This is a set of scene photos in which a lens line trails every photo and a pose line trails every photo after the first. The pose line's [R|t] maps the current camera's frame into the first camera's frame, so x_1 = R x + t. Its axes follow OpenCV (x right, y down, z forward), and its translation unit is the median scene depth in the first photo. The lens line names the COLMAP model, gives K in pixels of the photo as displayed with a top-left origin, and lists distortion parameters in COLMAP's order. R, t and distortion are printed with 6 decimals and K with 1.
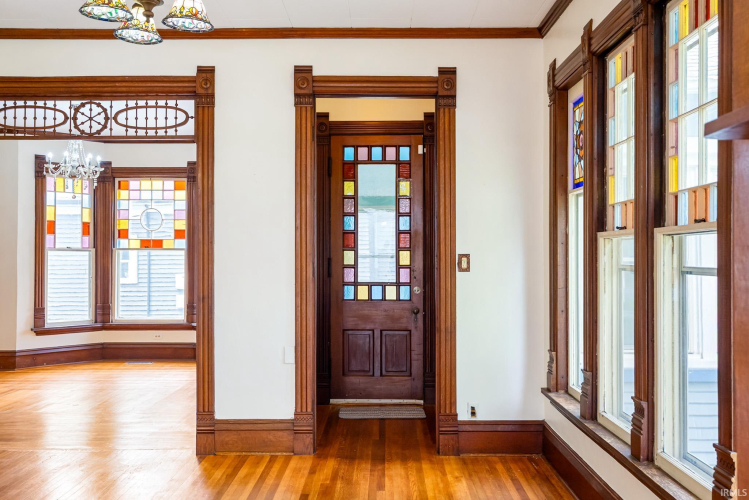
lens RADIAL K [[728.6, 0, 378.8], [0, 728.6, 239.1], [0, 0, 1]] dist [0.020368, 0.000000]
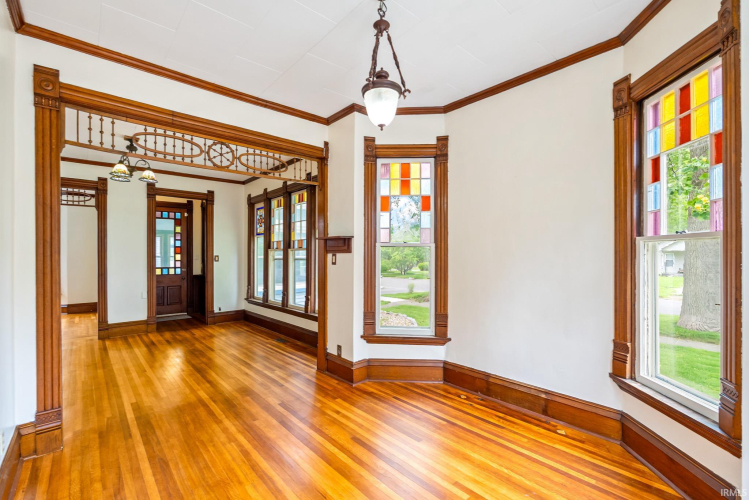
lens RADIAL K [[330.2, 0, 372.6], [0, 330.2, 252.7], [0, 0, 1]] dist [-0.001136, -0.000545]
pose [[0.755819, 0.000127, 0.654781, -0.296284], [-0.009274, 0.999902, 0.010512, -0.010605], [-0.654715, -0.014017, 0.755746, -0.432281]]
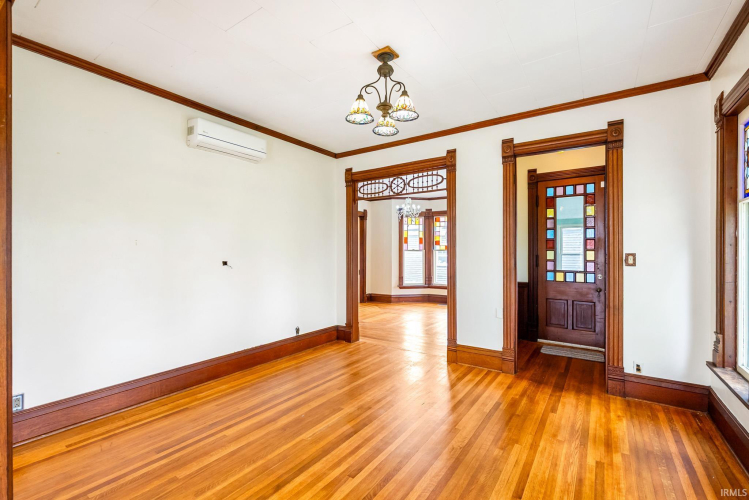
lens RADIAL K [[330.2, 0, 375.3], [0, 330.2, 251.2], [0, 0, 1]] dist [-0.001136, -0.000545]
pose [[0.826338, -0.000175, -0.563174, 0.068326], [0.009514, 0.999862, 0.013649, 0.003170], [0.563094, -0.016636, 0.826226, 0.207892]]
